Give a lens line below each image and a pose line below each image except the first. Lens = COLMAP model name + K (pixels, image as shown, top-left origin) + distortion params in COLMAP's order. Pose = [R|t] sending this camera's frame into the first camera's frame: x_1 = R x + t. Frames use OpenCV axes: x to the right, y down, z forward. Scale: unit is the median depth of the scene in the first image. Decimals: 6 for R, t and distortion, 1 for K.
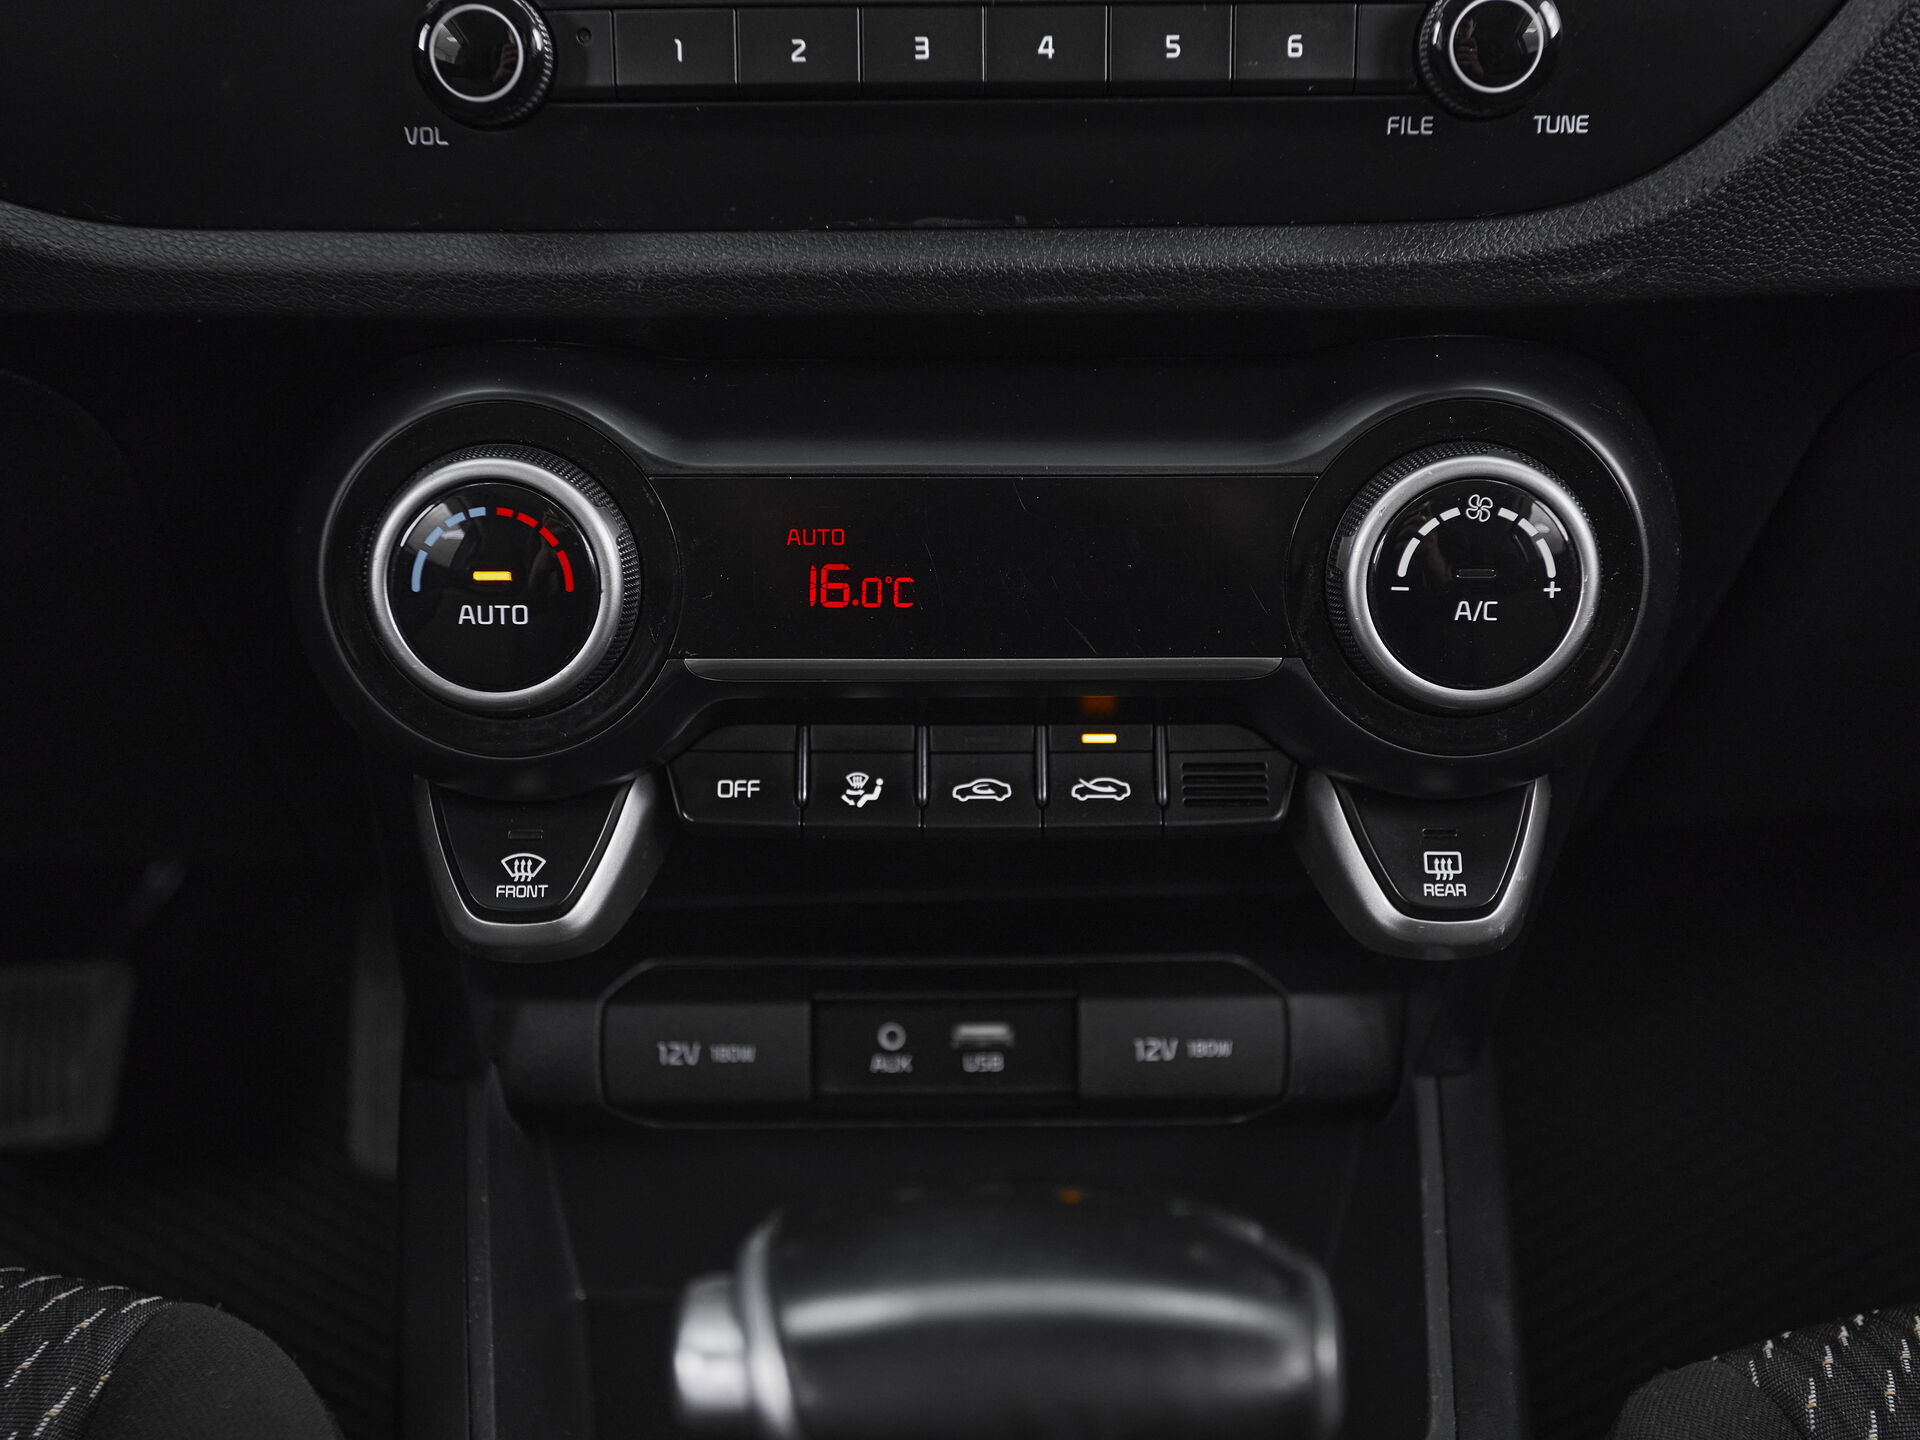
lens RADIAL K [[2346.2, 0, 954.1], [0, 2346.2, 725.7], [0, 0, 1]] dist [0.005790, 0.000000]
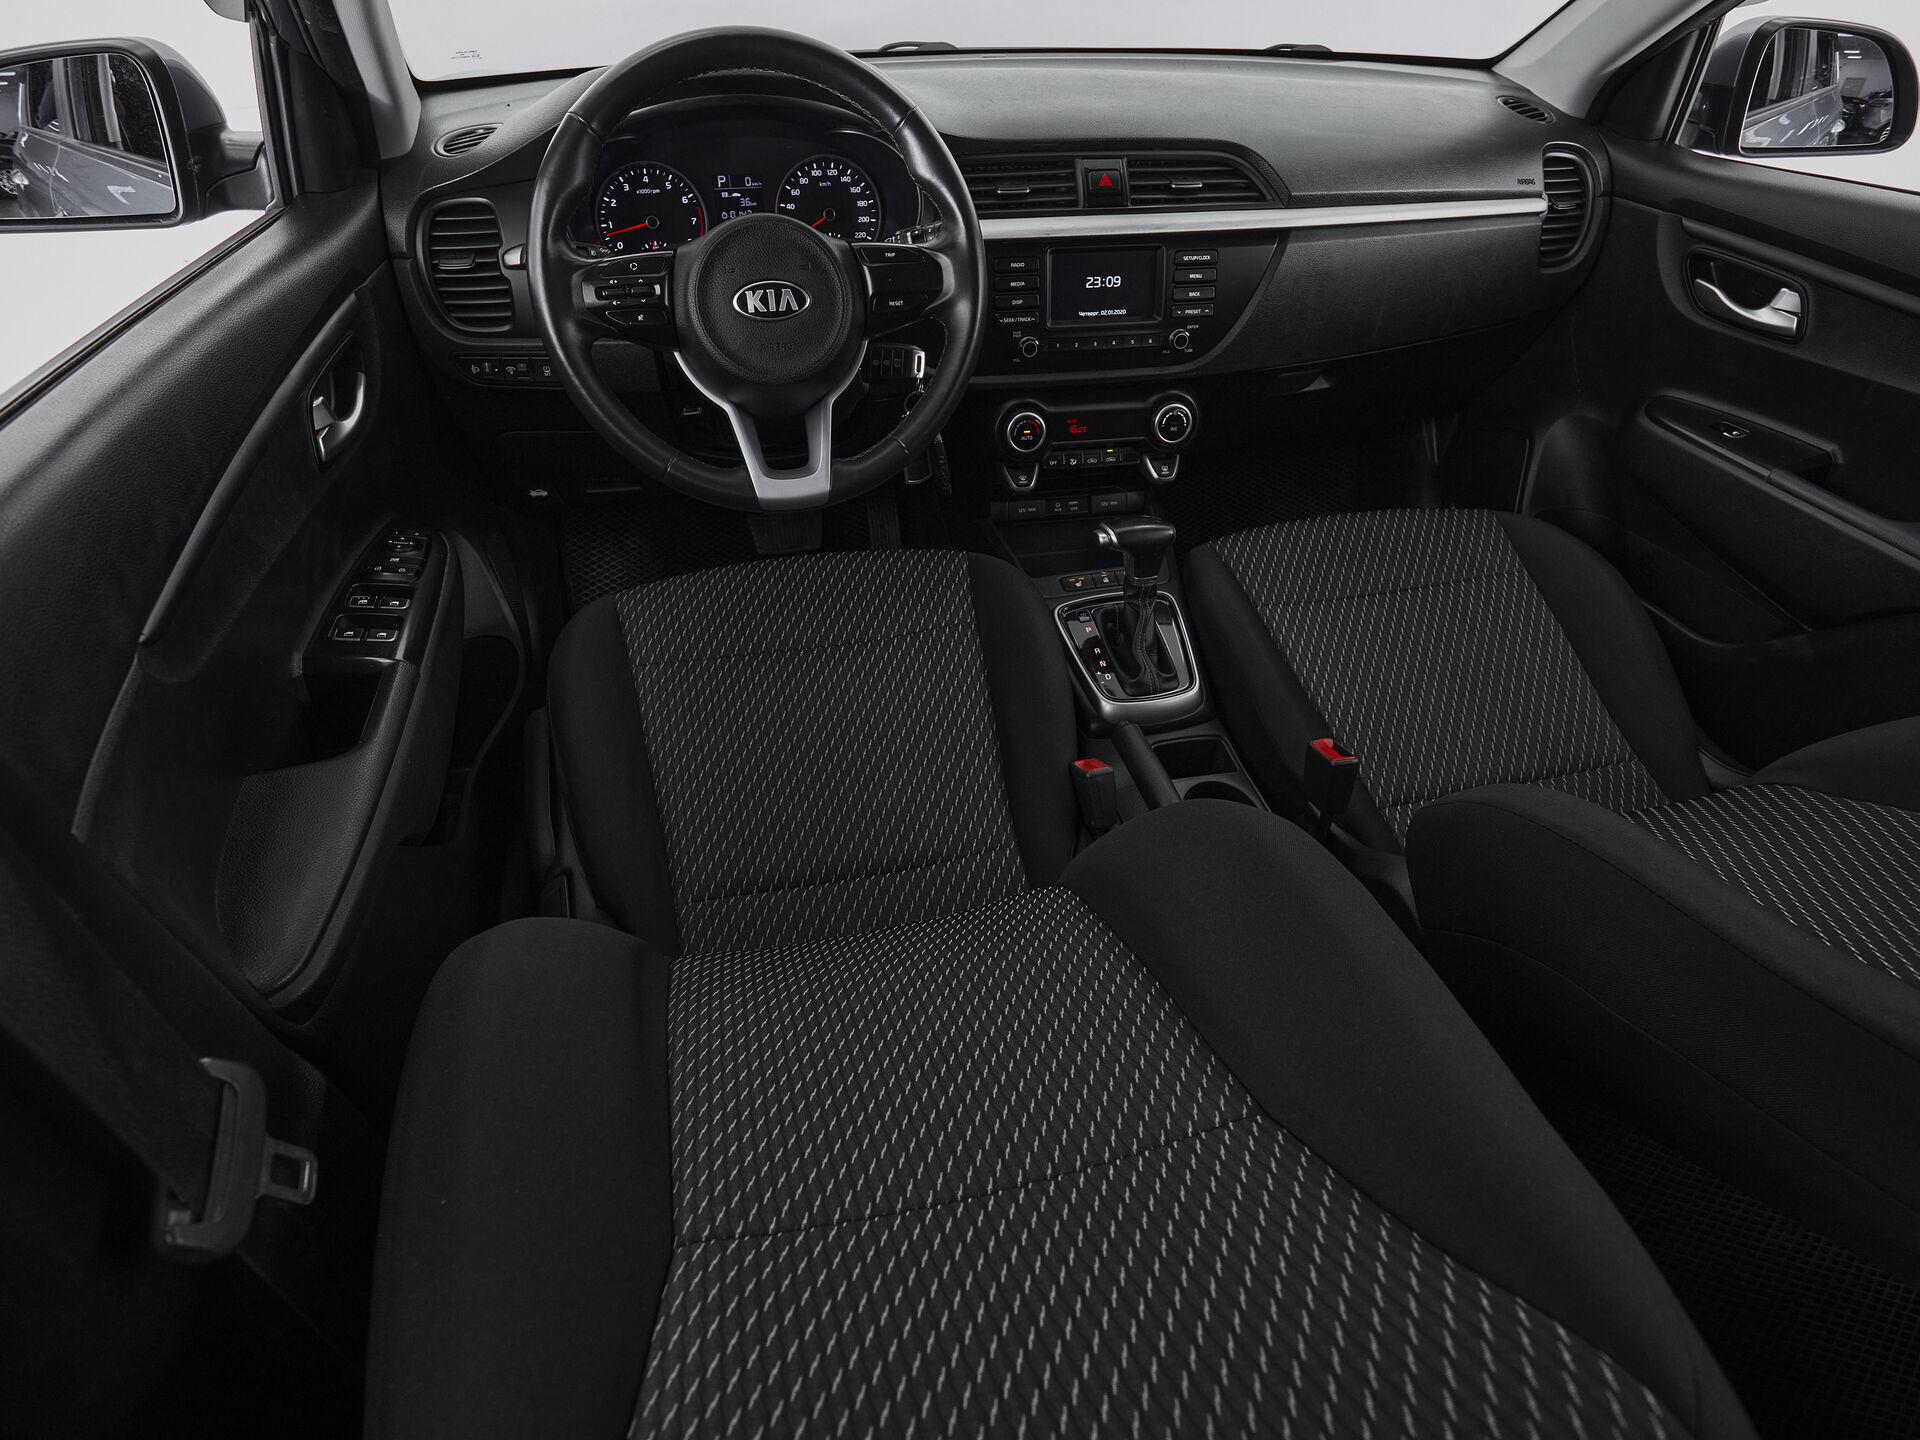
lens RADIAL K [[1055.1, 0, 954.8], [0, 1055.1, 714.4], [0, 0, 1]] dist [-0.004380, -0.000137]
pose [[0.982823, -0.097359, 0.156781, -0.902029], [0.046383, 0.952568, 0.300769, -0.200651], [-0.178627, -0.288331, 0.940722, -1.850297]]
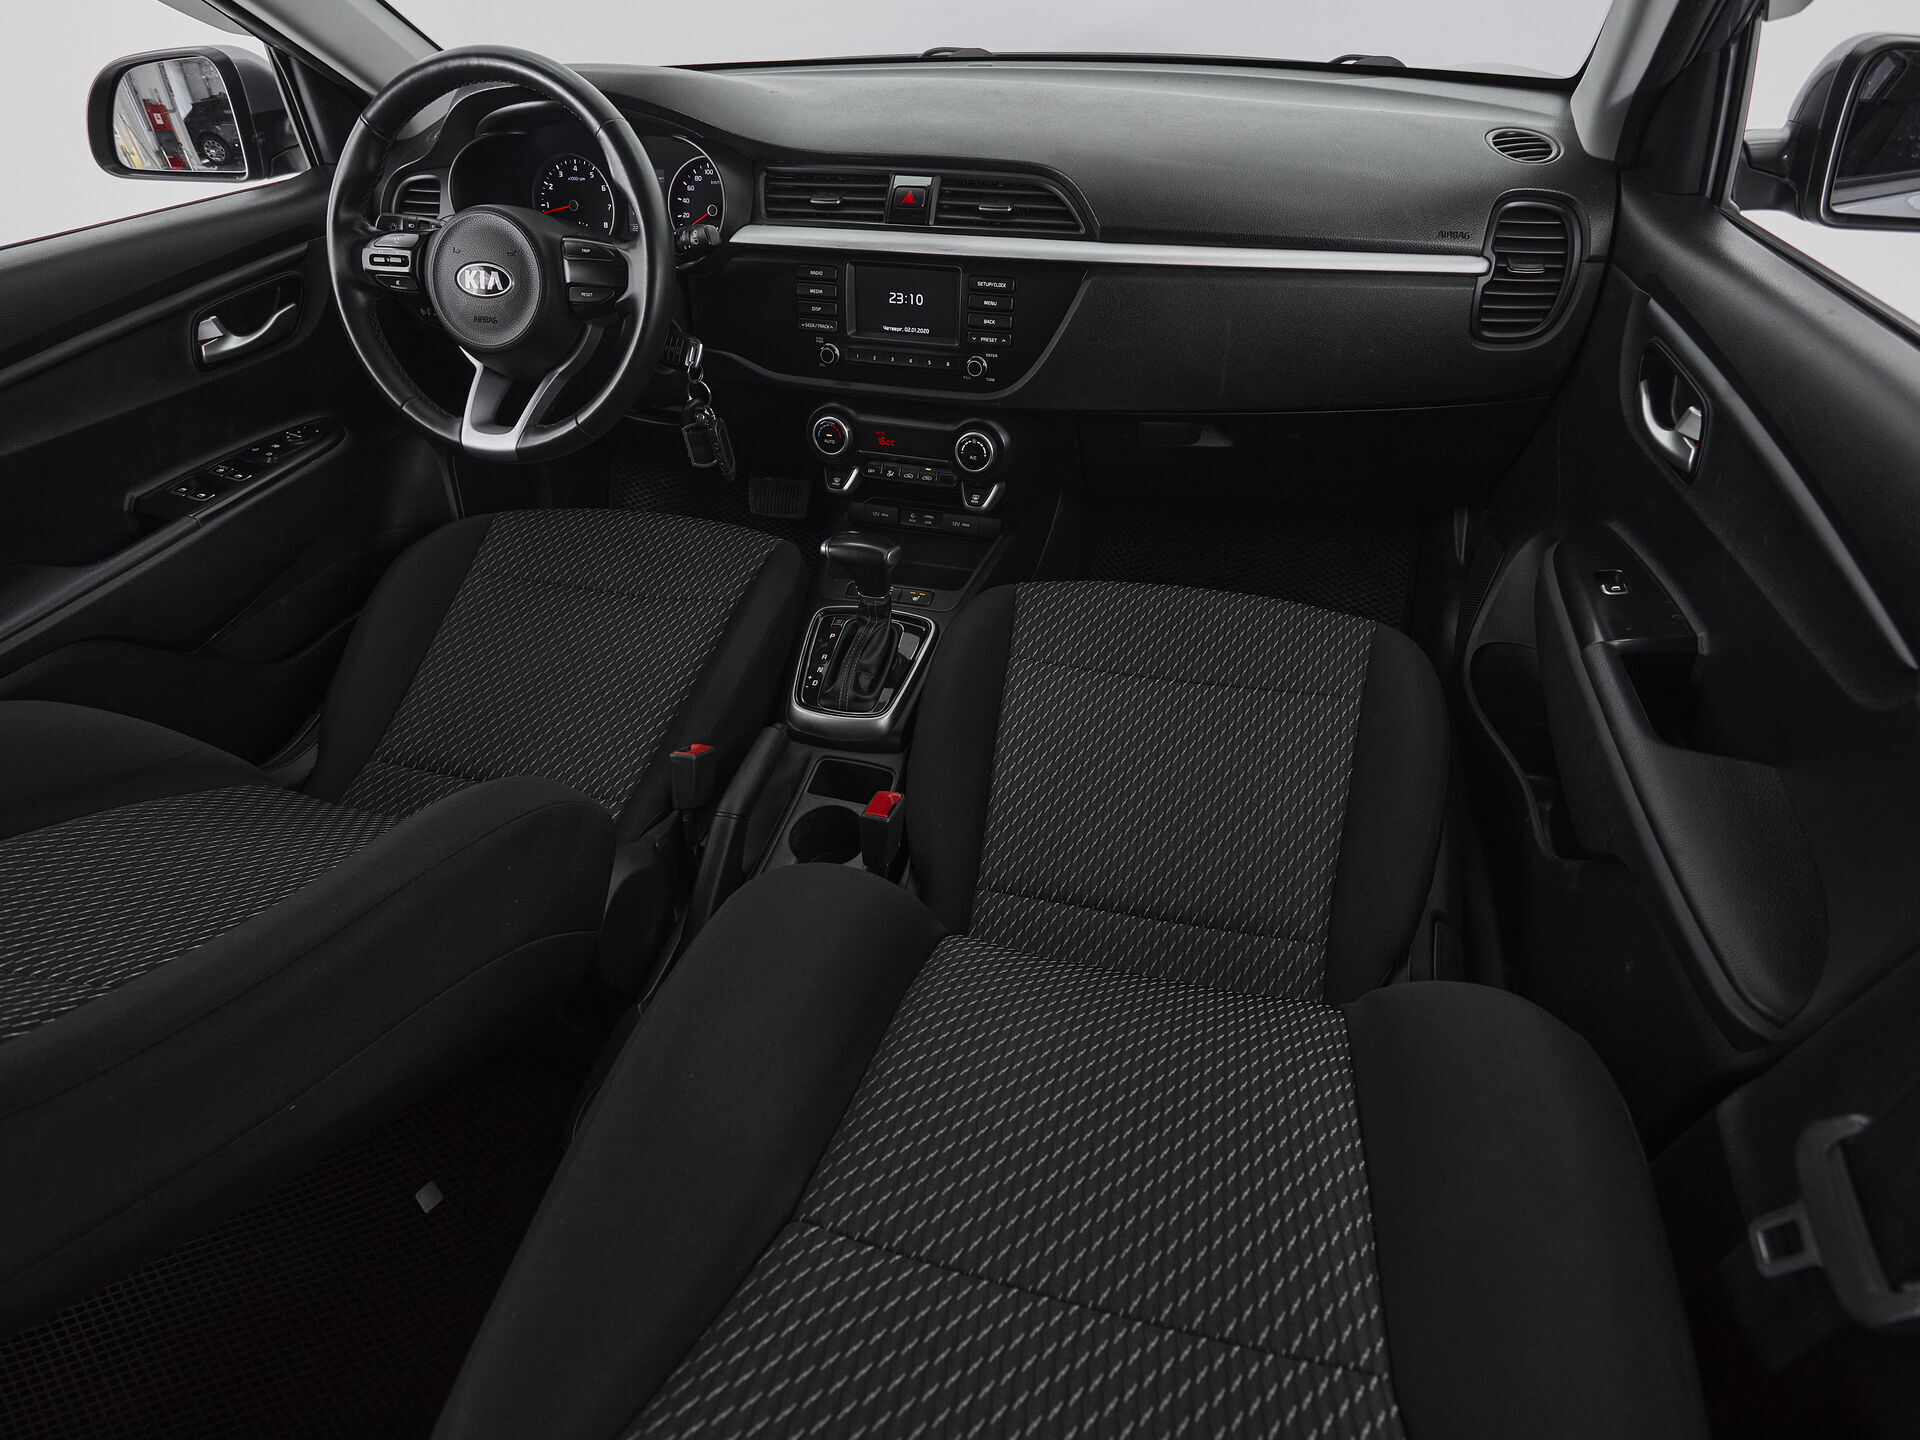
lens RADIAL K [[1055.1, 0, 962.9], [0, 1055.1, 720.7], [0, 0, 1]] dist [-0.004380, -0.000137]
pose [[0.952102, 0.175569, -0.250353, 1.023344], [-0.087949, 0.941375, 0.325697, -0.302151], [0.292858, -0.288078, 0.911726, -1.782537]]
